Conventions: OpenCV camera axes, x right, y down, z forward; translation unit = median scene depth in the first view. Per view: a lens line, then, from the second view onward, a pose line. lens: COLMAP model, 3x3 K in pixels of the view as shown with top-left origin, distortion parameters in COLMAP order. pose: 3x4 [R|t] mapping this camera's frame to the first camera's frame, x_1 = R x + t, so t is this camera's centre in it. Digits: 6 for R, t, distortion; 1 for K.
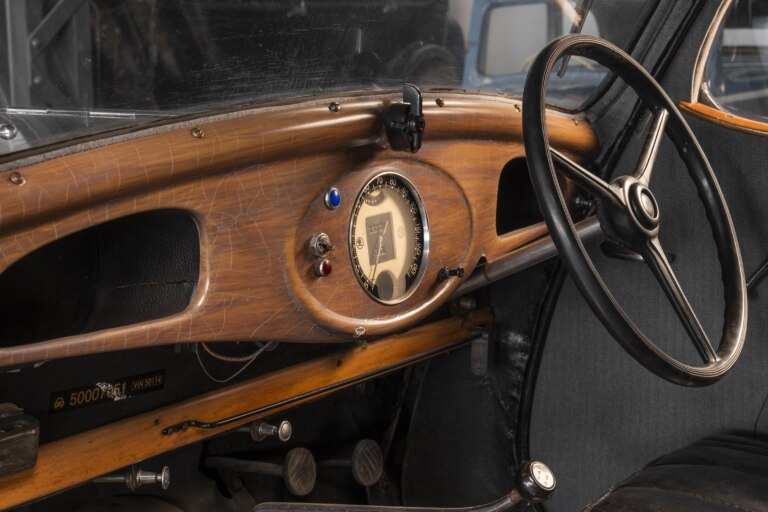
lens RADIAL K [[1254.5, 0, 384.3], [0, 1254.5, 256.9], [0, 0, 1]] dist [-0.003681, 0.000000]
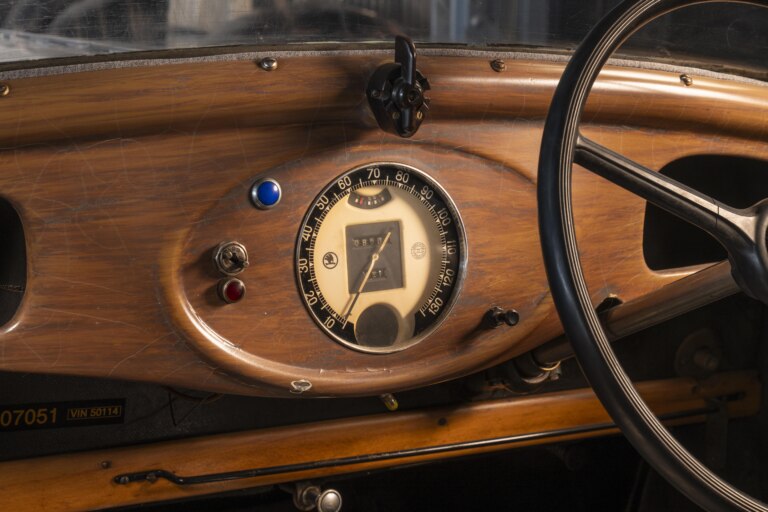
lens RADIAL K [[1507.1, 0, 382.3], [0, 1507.1, 255.1], [0, 0, 1]] dist [-0.054831, 0.000000]
pose [[0.897651, 0.100737, -0.429039, 0.369822], [-0.096045, 0.994842, 0.032636, -0.044552], [0.430114, 0.011911, 0.902696, 0.256425]]
